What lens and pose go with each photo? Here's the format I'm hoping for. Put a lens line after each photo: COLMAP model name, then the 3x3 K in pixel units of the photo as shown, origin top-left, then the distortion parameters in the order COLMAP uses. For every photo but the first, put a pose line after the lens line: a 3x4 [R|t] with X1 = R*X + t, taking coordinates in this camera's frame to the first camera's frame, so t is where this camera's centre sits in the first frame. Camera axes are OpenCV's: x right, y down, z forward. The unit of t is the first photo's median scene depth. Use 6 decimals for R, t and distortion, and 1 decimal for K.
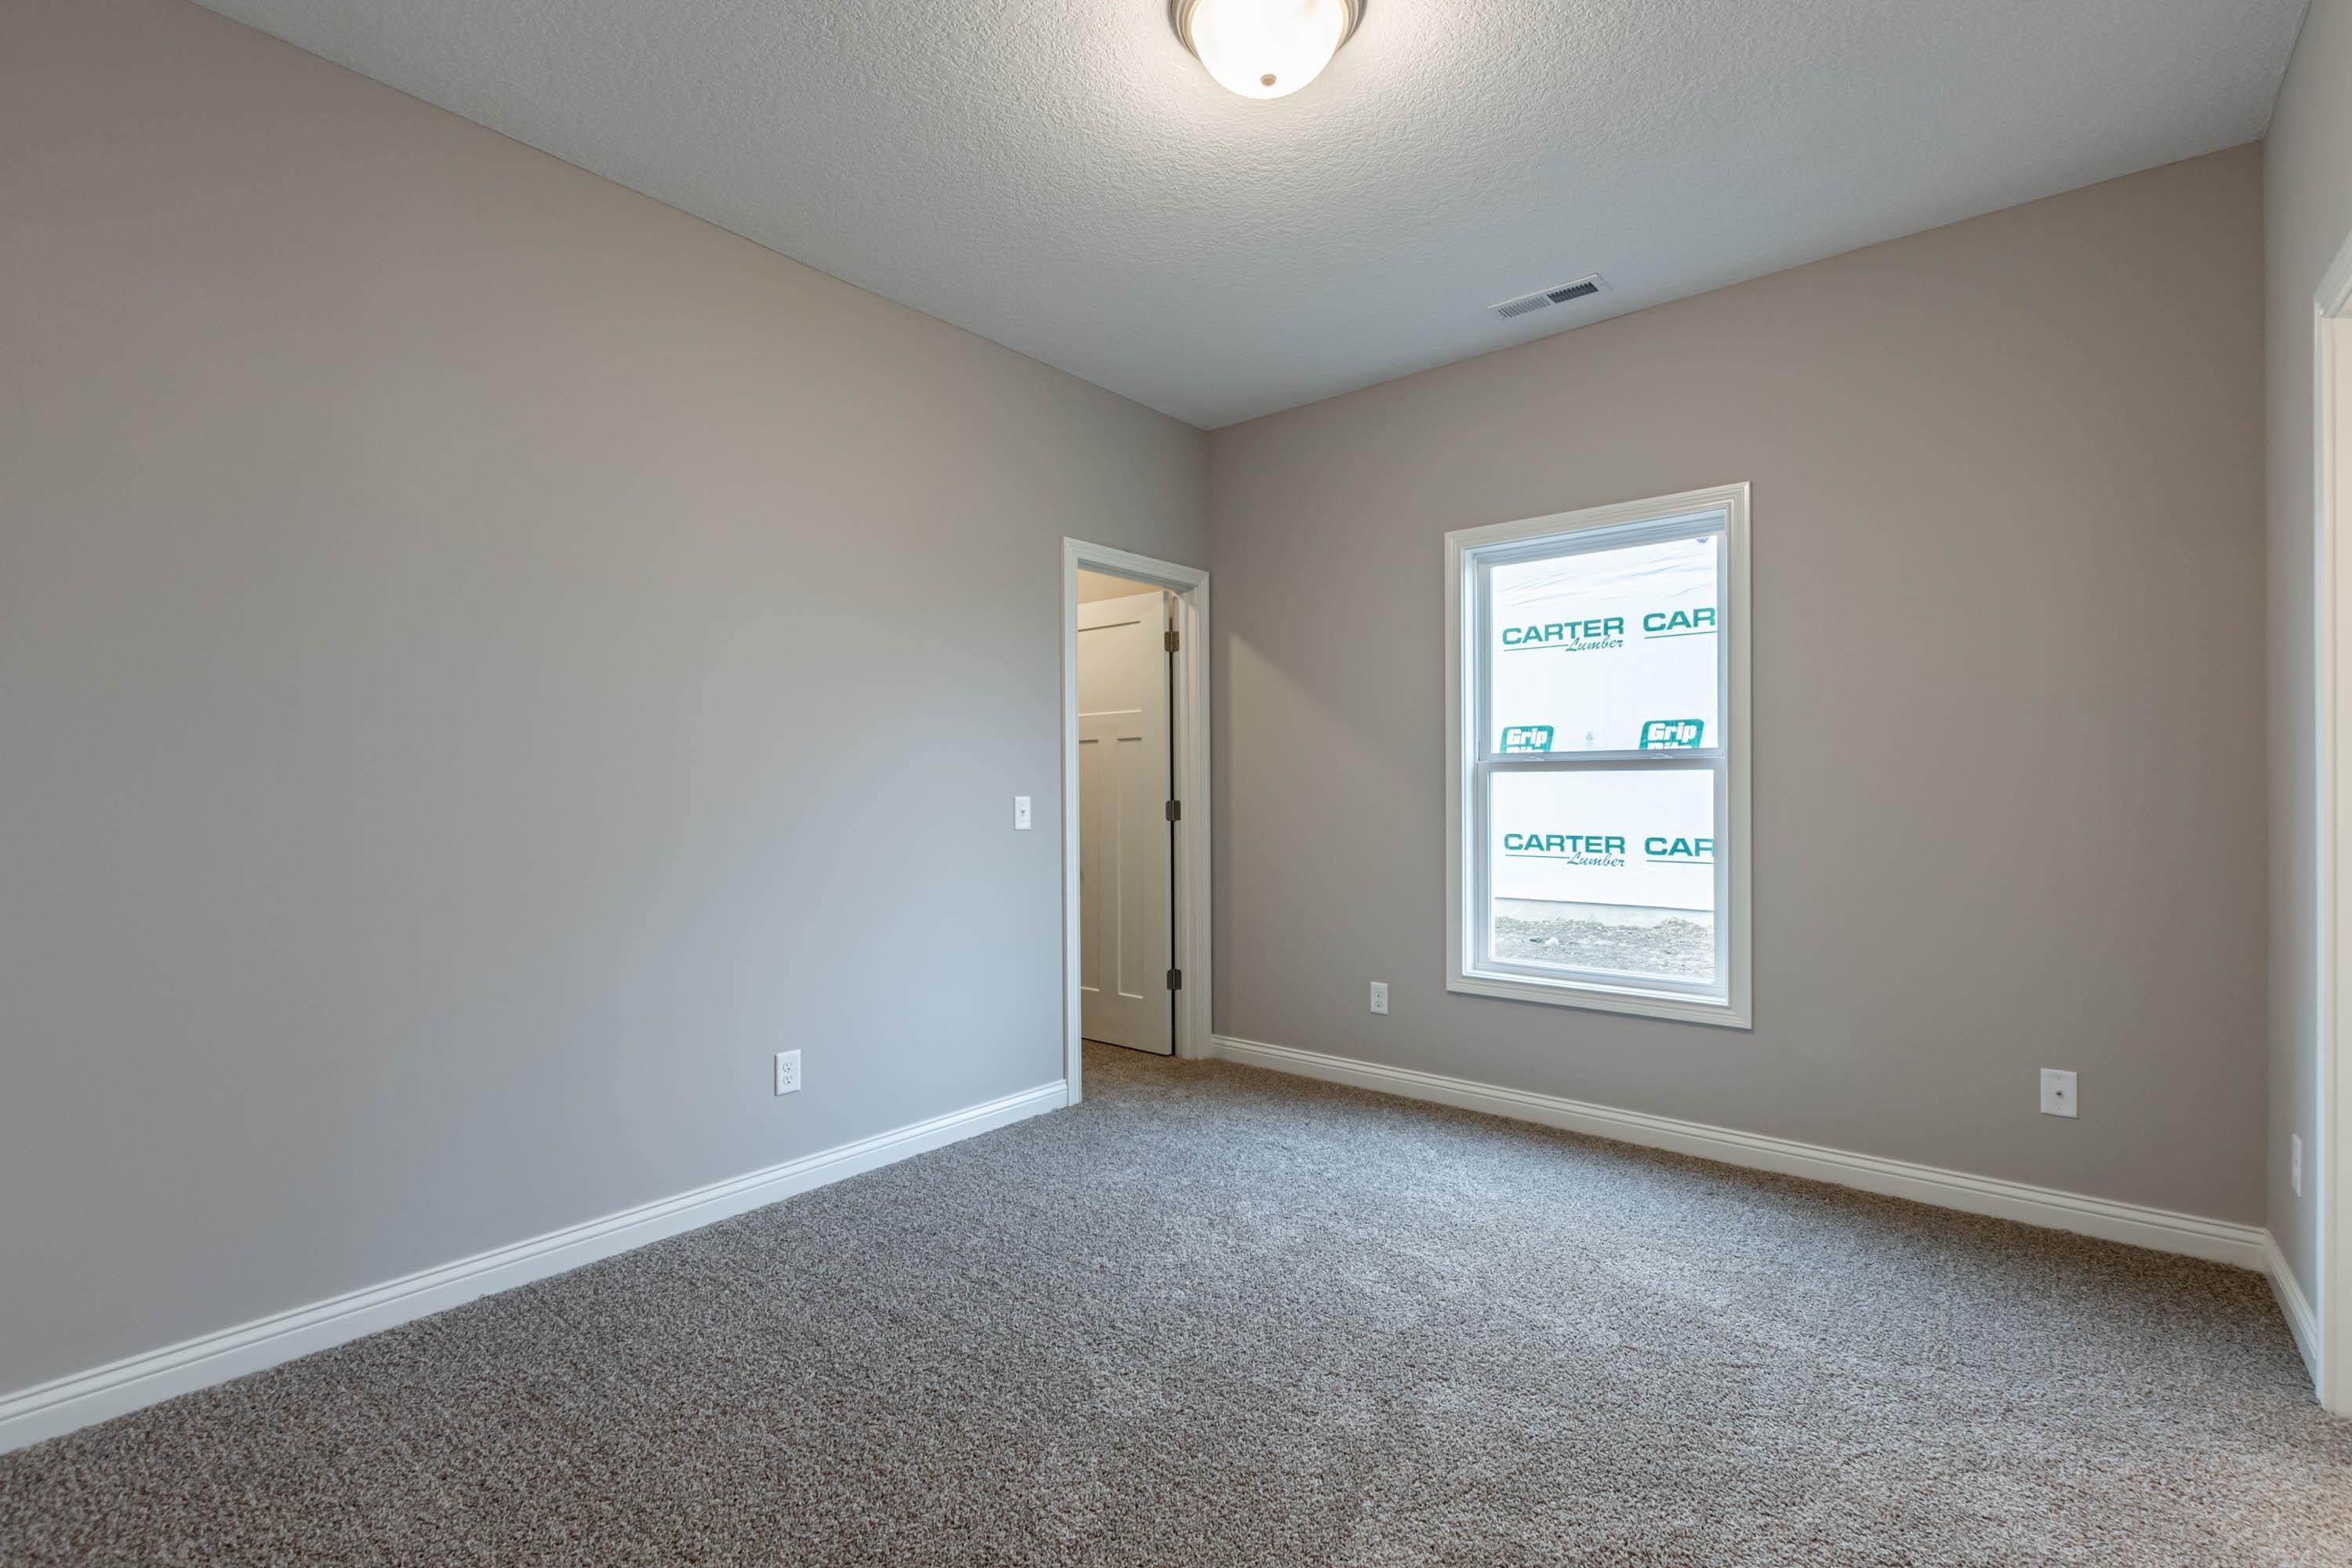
lens RADIAL K [[773.9, 0, 1170.7], [0, 773.9, 780.6], [0, 0, 1]] dist [0.000557, -0.000017]
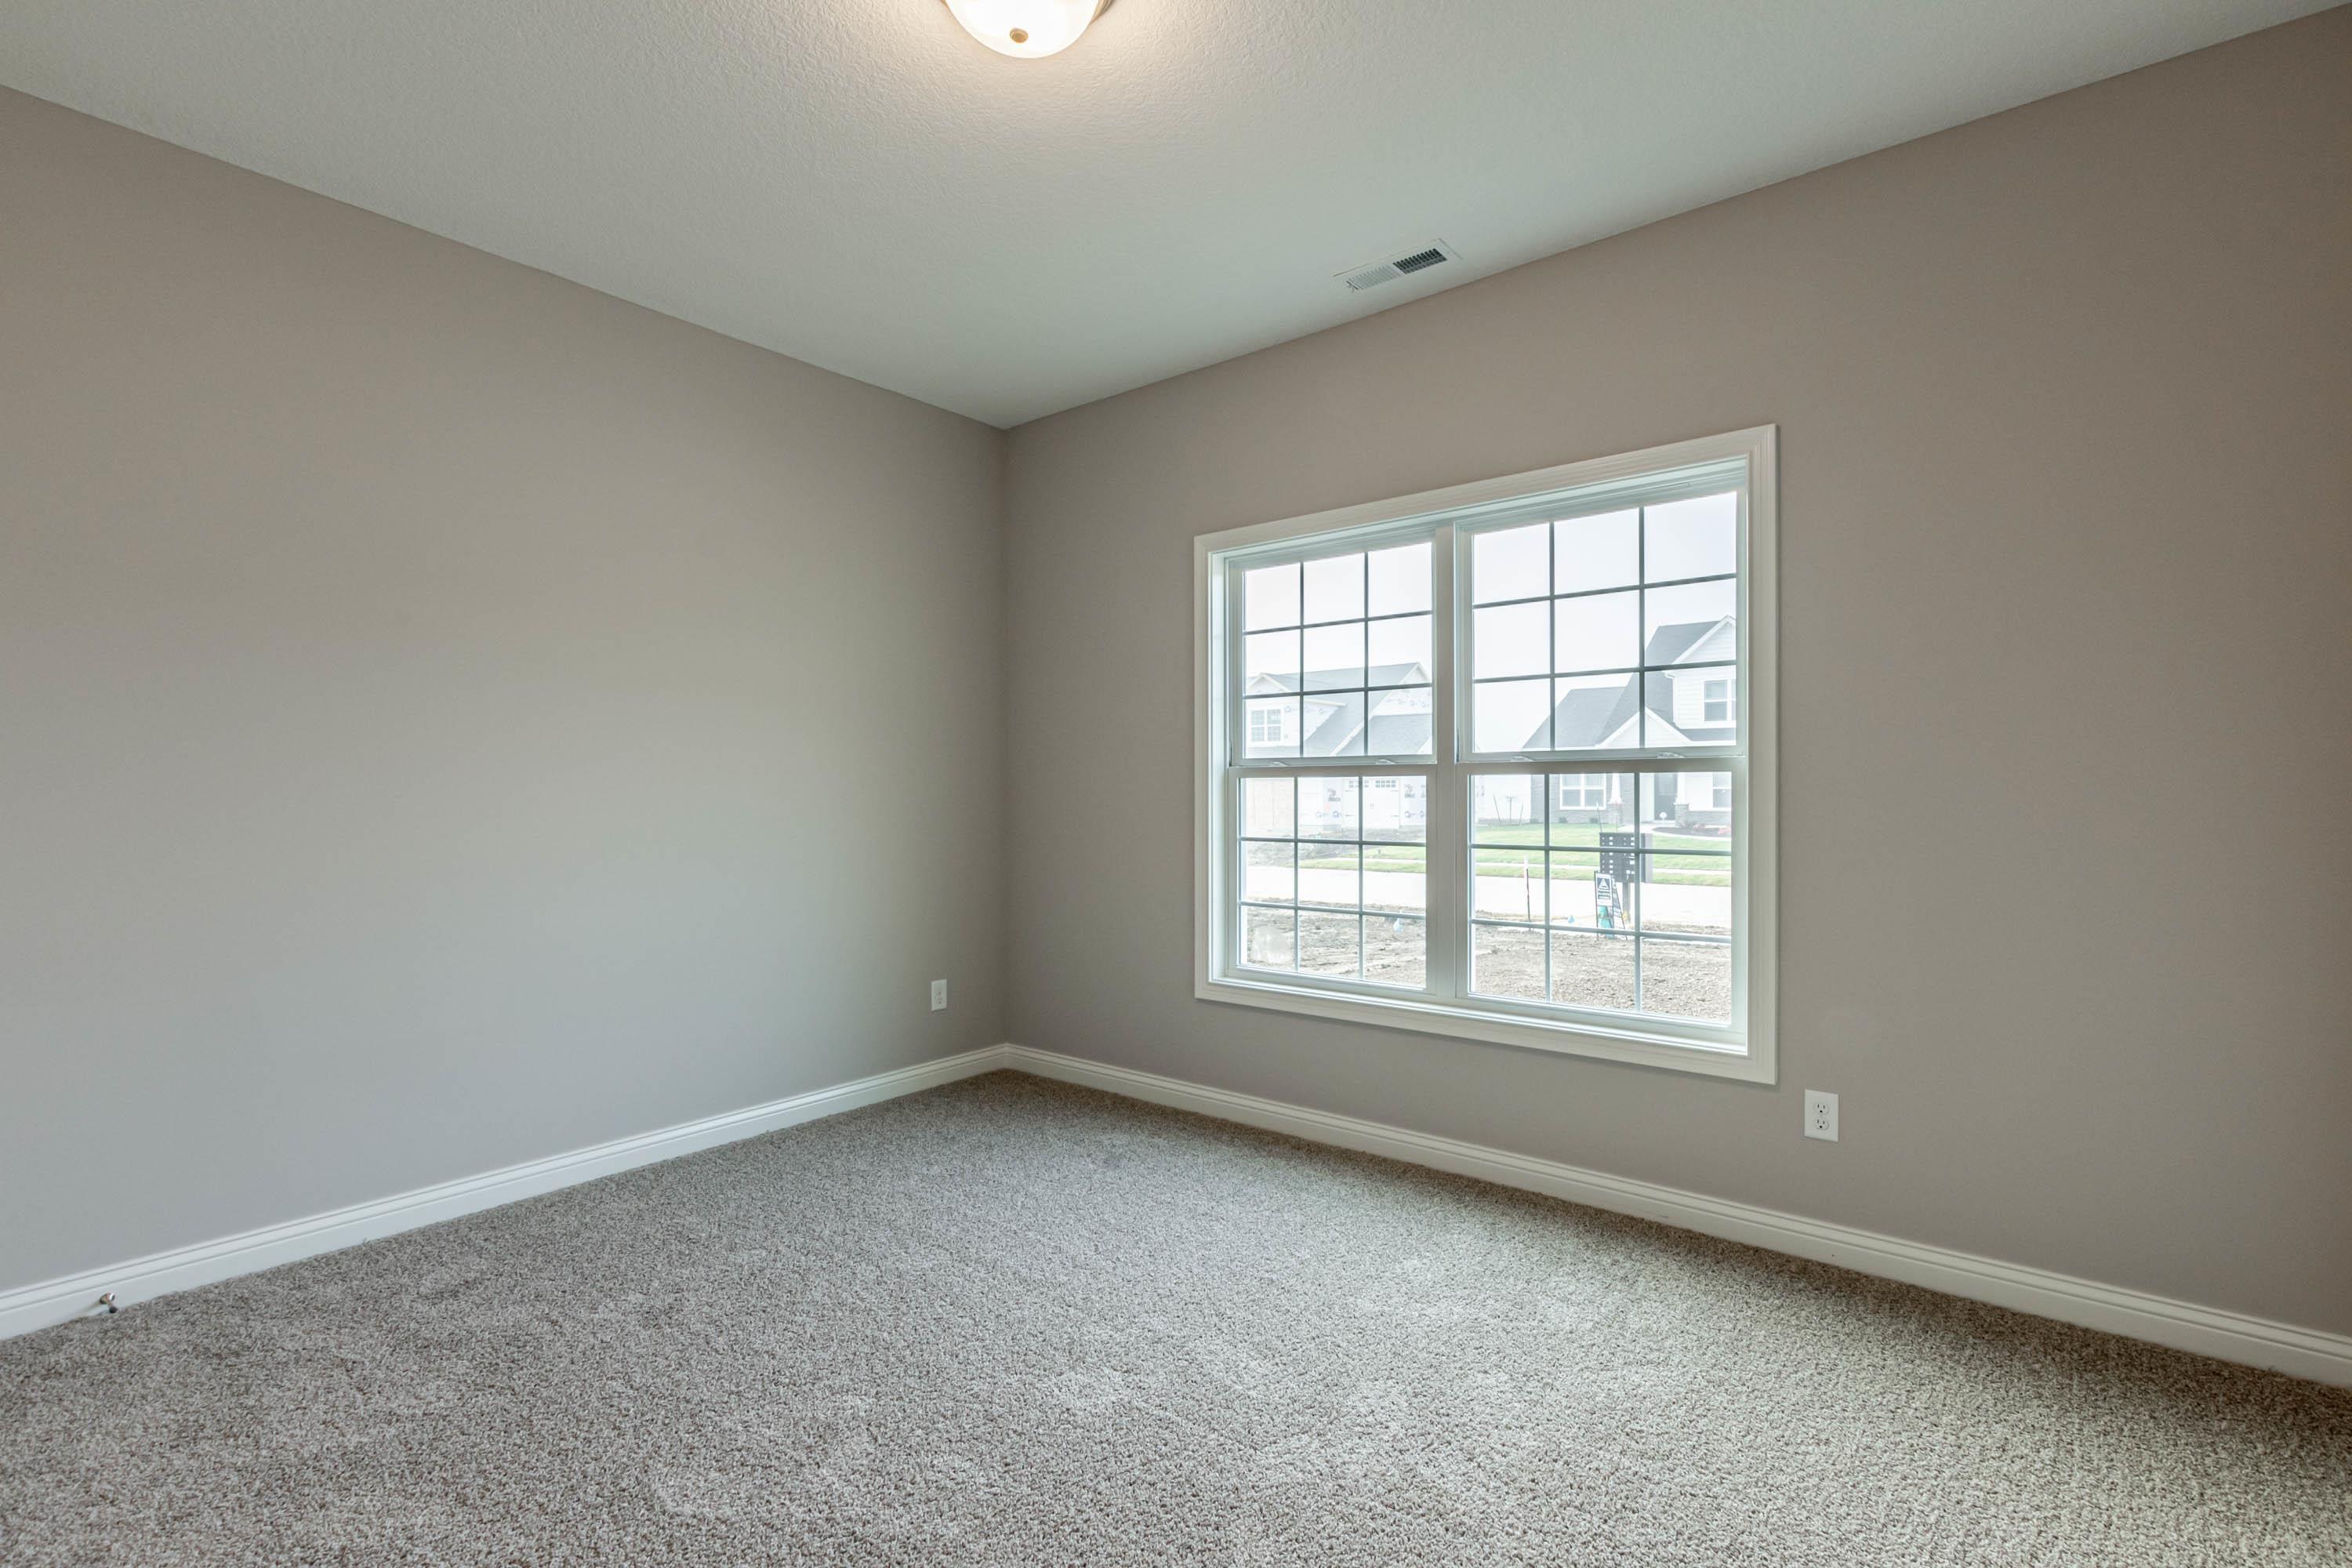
lens RADIAL K [[991.4, 0, 1180.6], [0, 991.4, 766.4], [0, 0, 1]] dist [0.008922, 0.000094]
pose [[0.996391, 0.001486, -0.084874, 0.300897], [-0.002846, 0.999869, -0.015905, -0.002206], [0.084839, 0.016090, 0.996265, -0.185843]]
